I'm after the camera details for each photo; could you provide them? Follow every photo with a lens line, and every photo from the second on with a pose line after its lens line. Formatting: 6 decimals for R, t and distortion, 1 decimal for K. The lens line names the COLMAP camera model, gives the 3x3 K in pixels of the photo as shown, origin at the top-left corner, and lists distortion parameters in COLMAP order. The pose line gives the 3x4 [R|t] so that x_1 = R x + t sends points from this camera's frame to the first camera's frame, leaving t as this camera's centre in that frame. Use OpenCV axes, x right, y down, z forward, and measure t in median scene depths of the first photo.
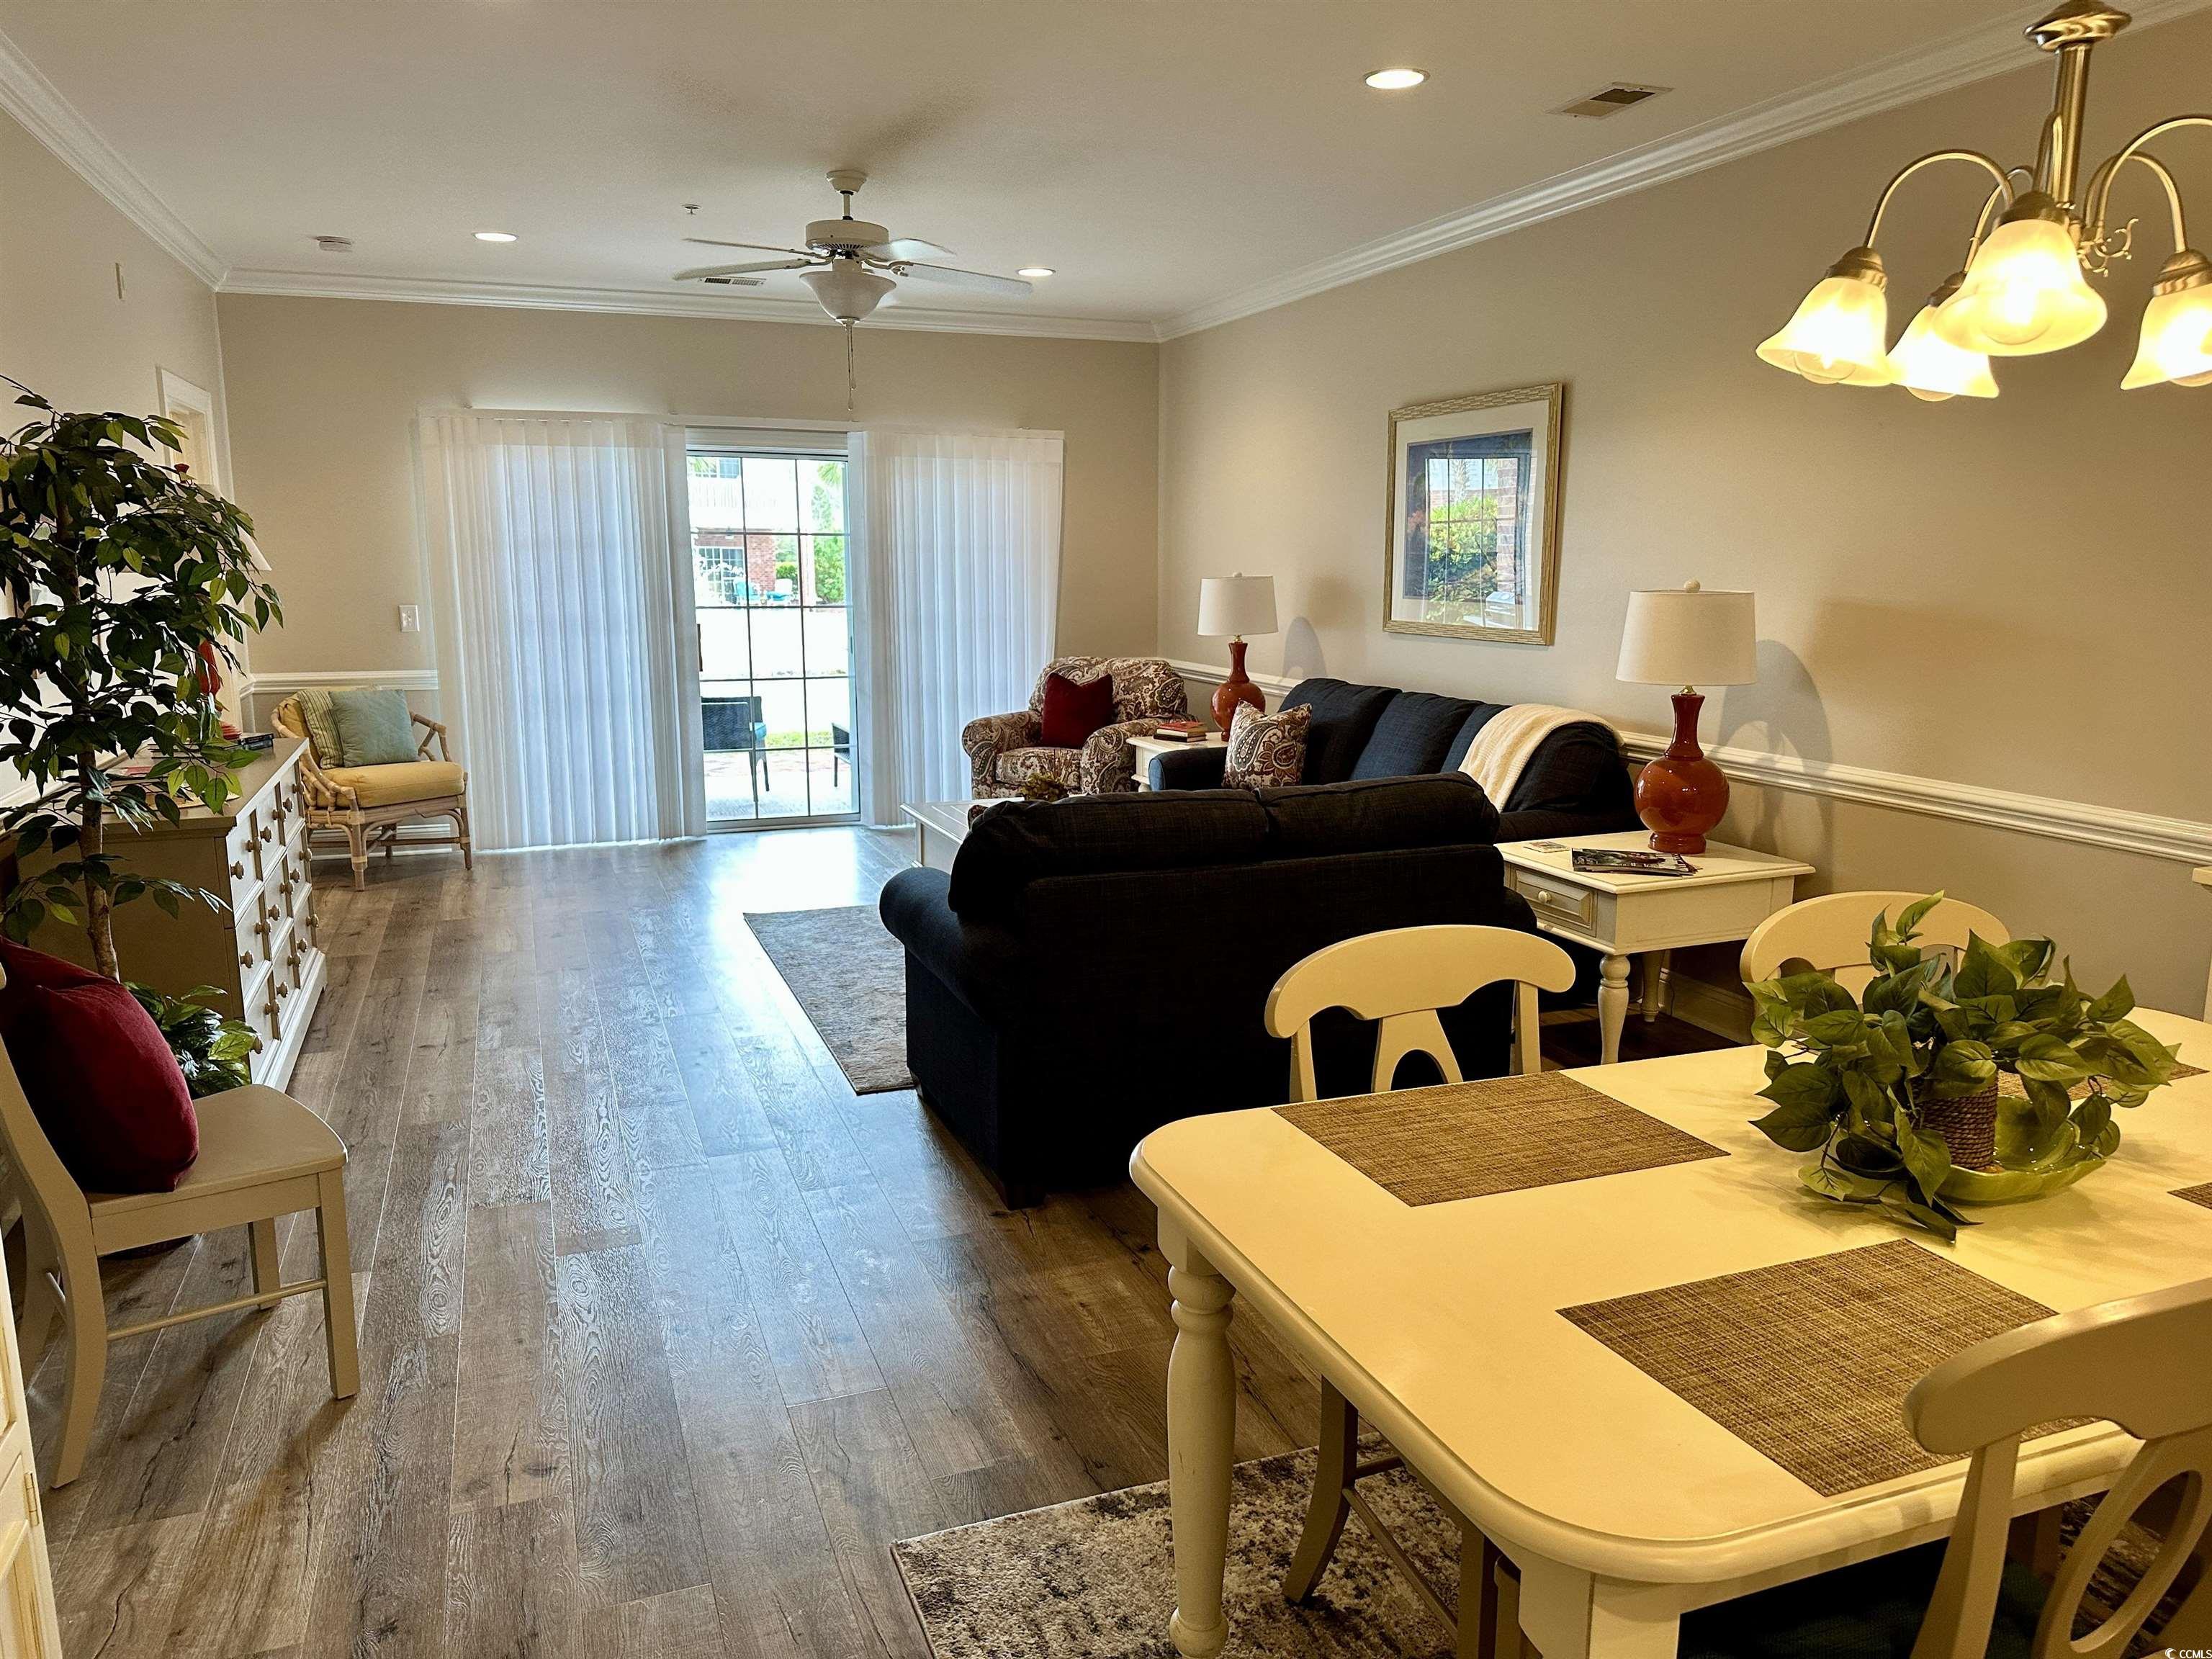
lens RADIAL K [[1527.5, 0, 1087.9], [0, 1527.5, 832.4], [0, 0, 1]] dist [0.084660, -0.076880]
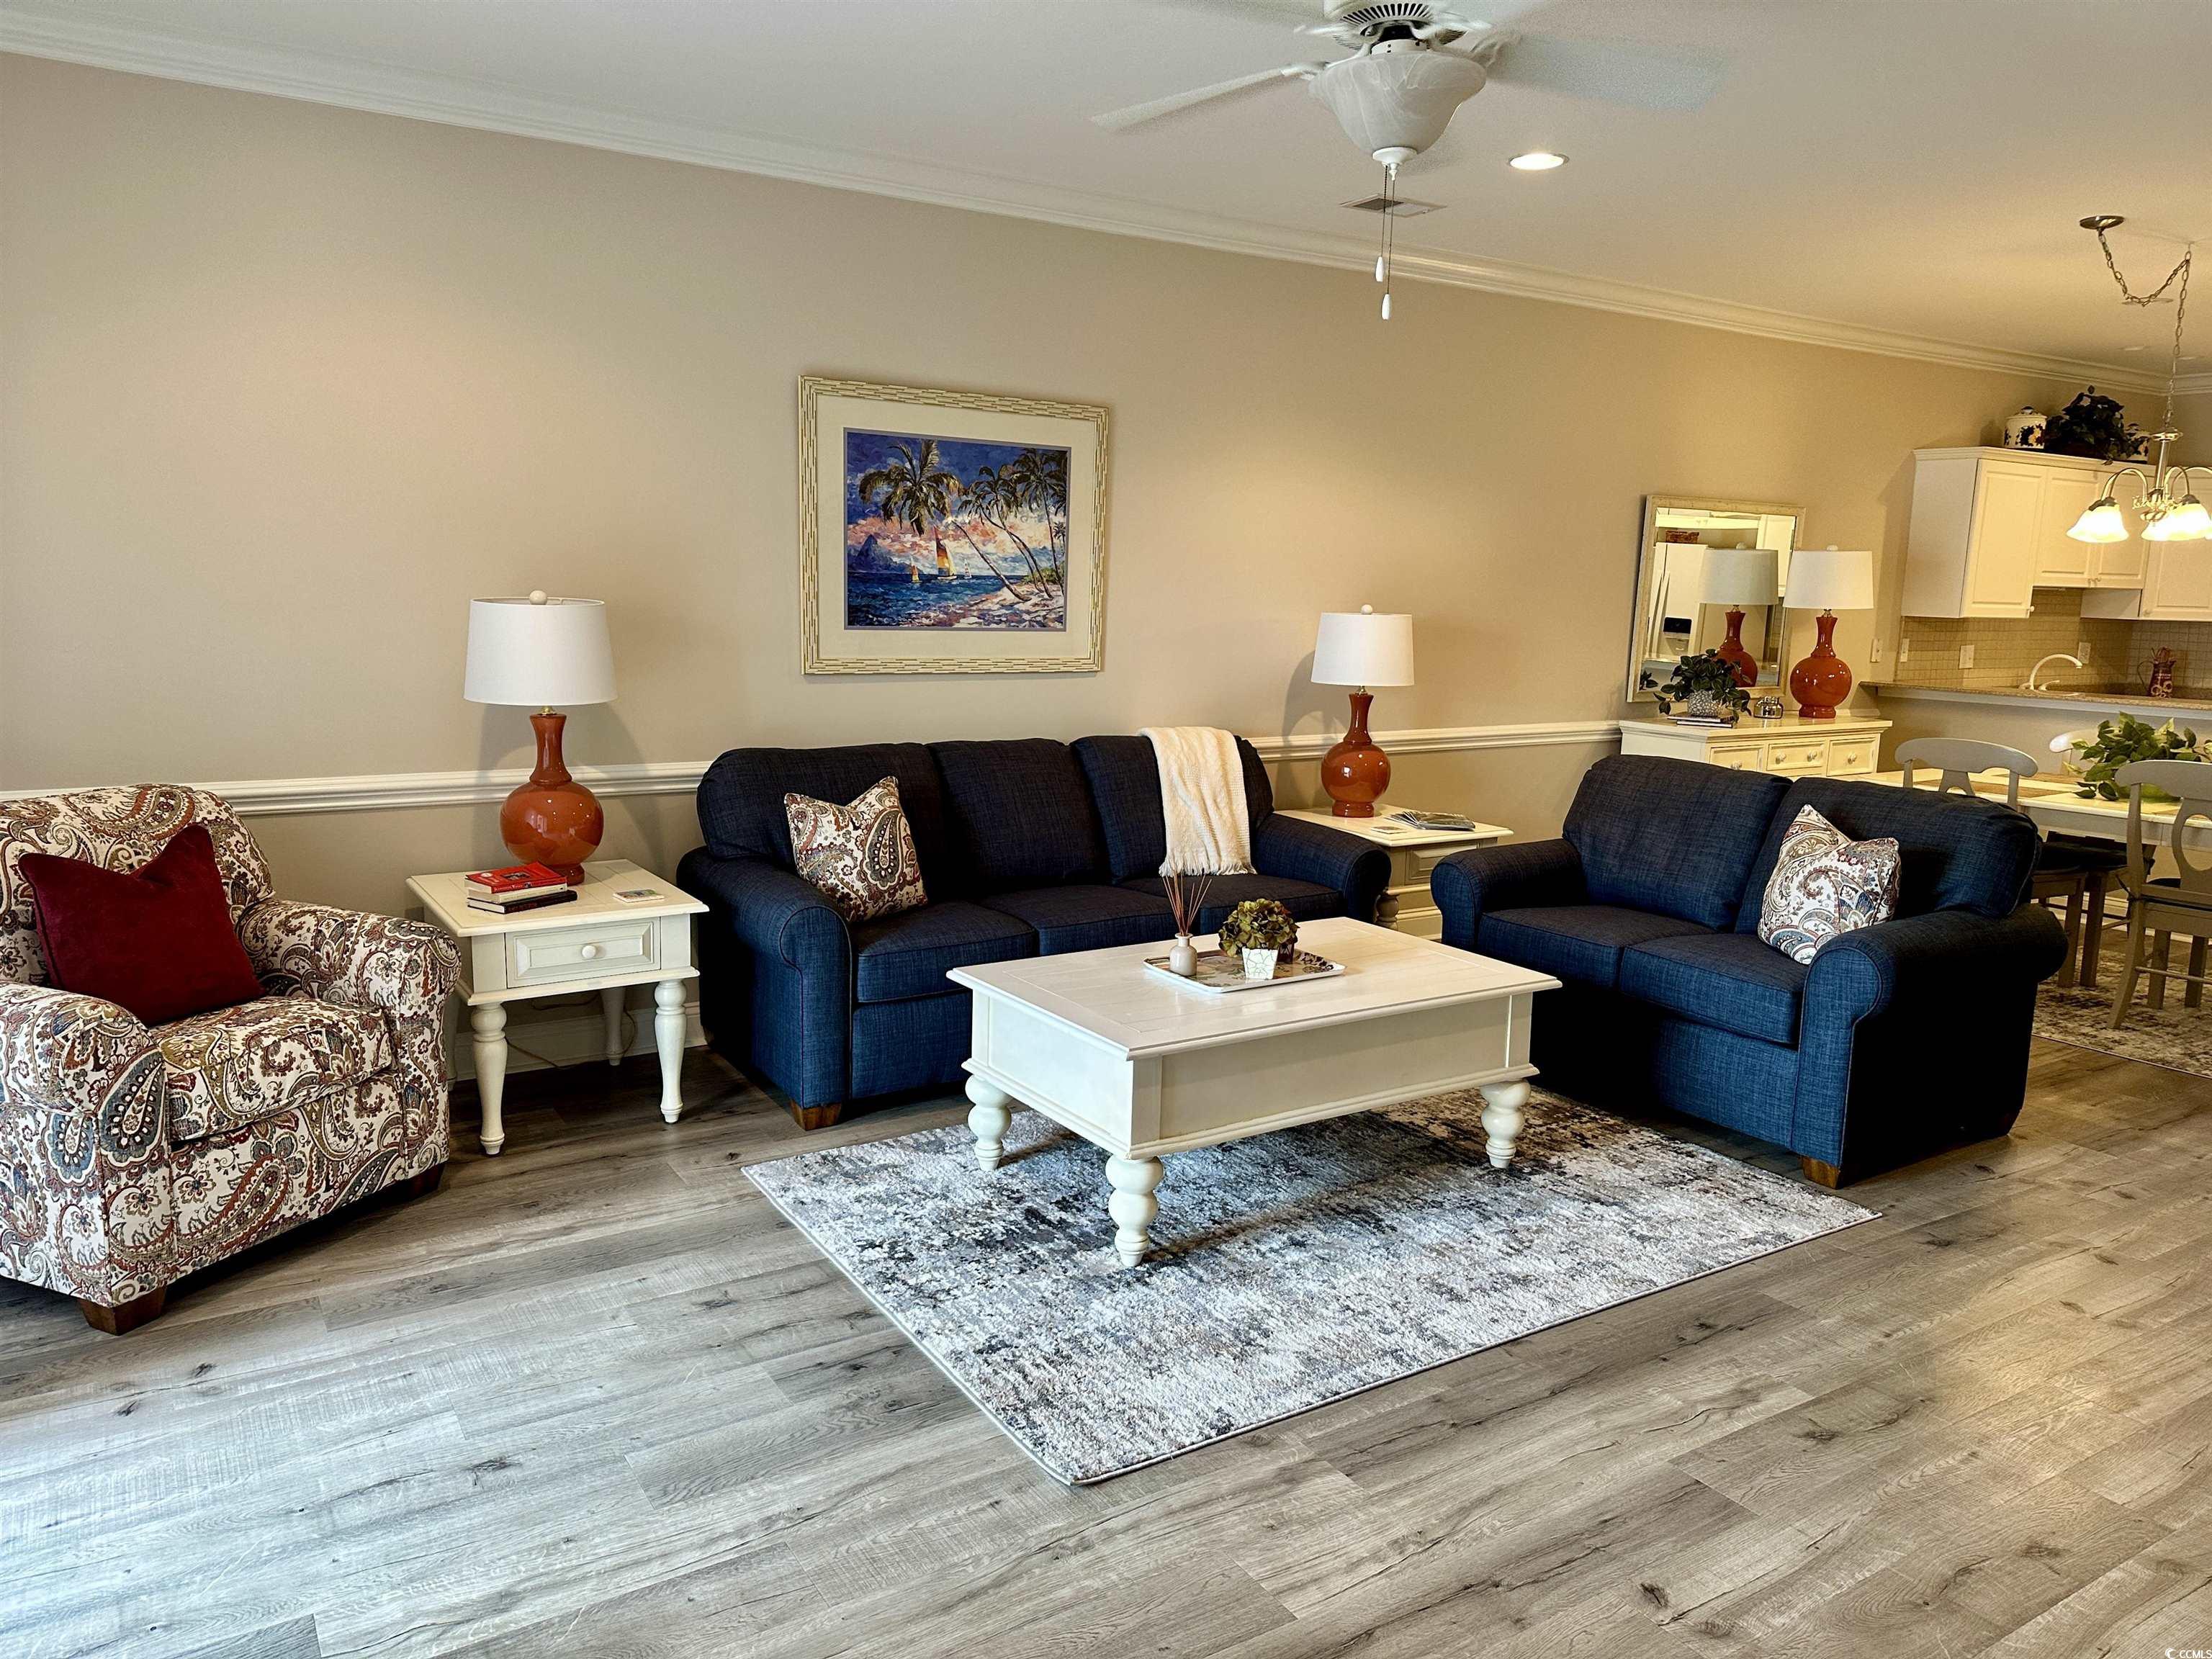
lens RADIAL K [[1552.9, 0, 1110.3], [0, 1552.9, 845.0], [0, 0, 1]] dist [0.065332, -0.089962]
pose [[-0.208874, -0.169903, 0.963070, -0.842739], [0.154537, 0.966685, 0.204057, -0.266181], [-0.965655, 0.191452, -0.175659, 1.464972]]
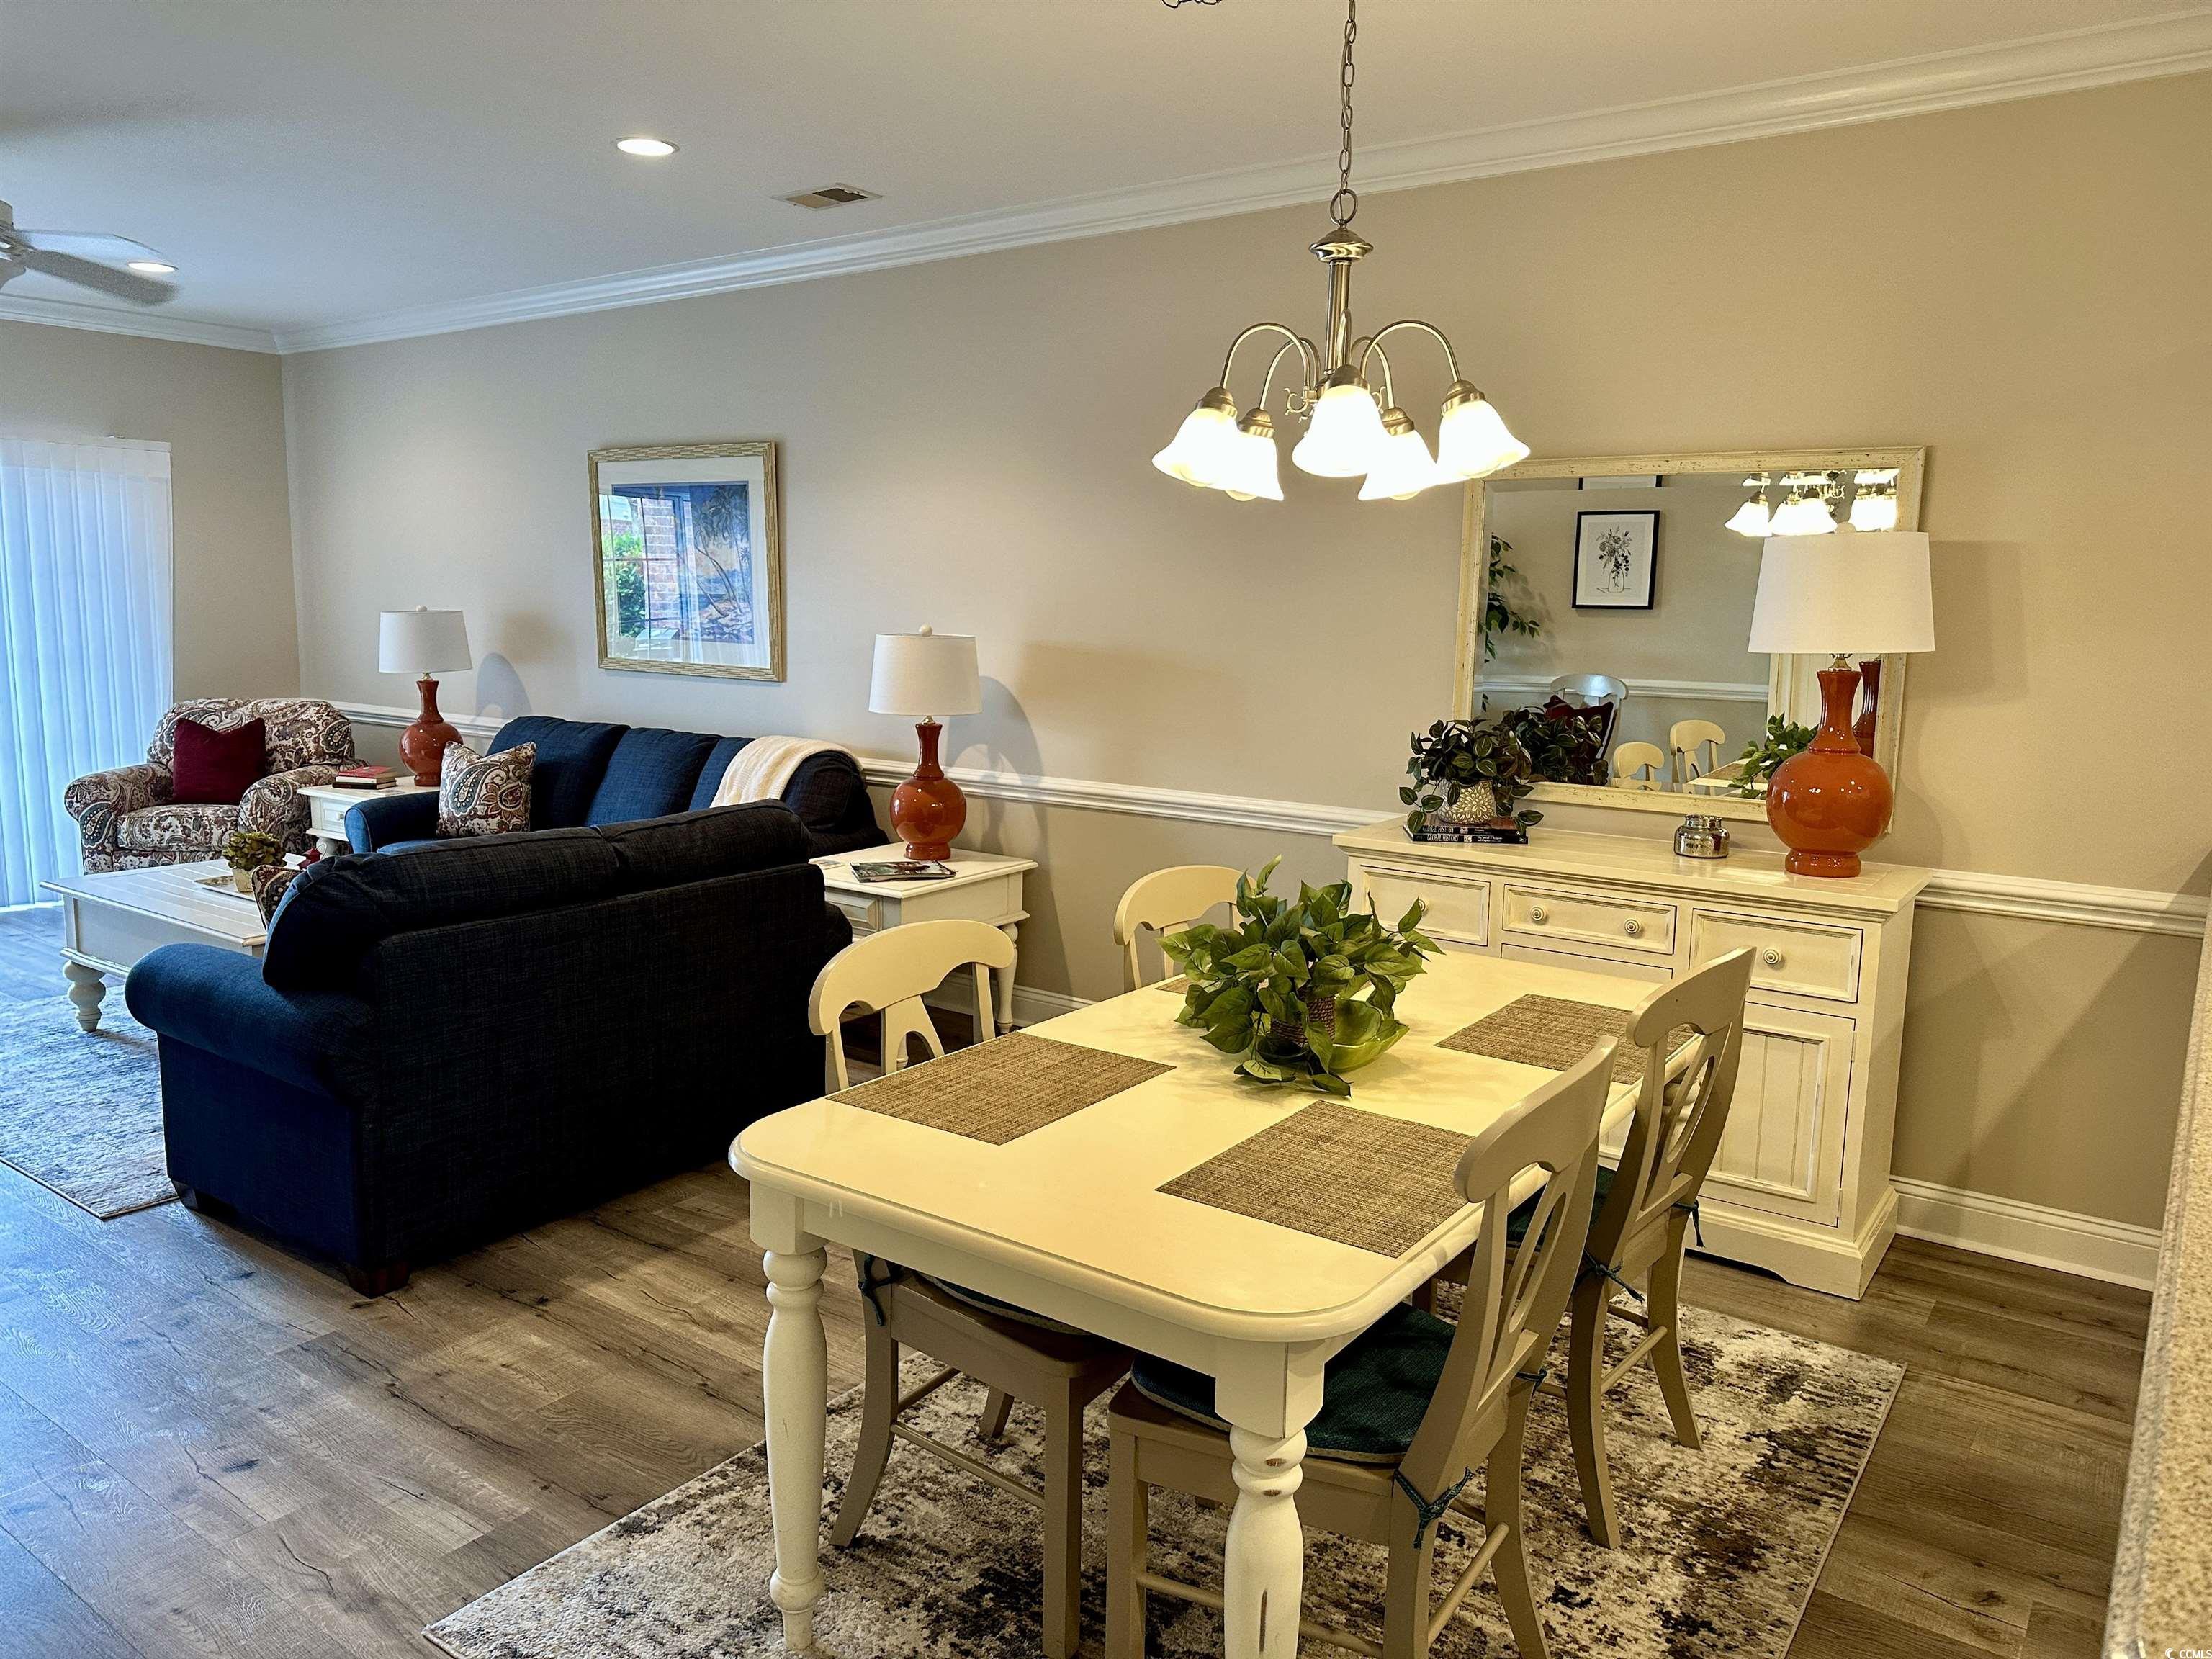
lens RADIAL K [[1548.3, 0, 1038.2], [0, 1548.3, 829.2], [0, 0, 1]] dist [0.188855, -0.294647]
pose [[0.848987, -0.067237, 0.524118, -0.159040], [0.081145, 0.996696, -0.003581, 0.000894], [-0.522146, 0.045570, 0.851638, -0.030423]]
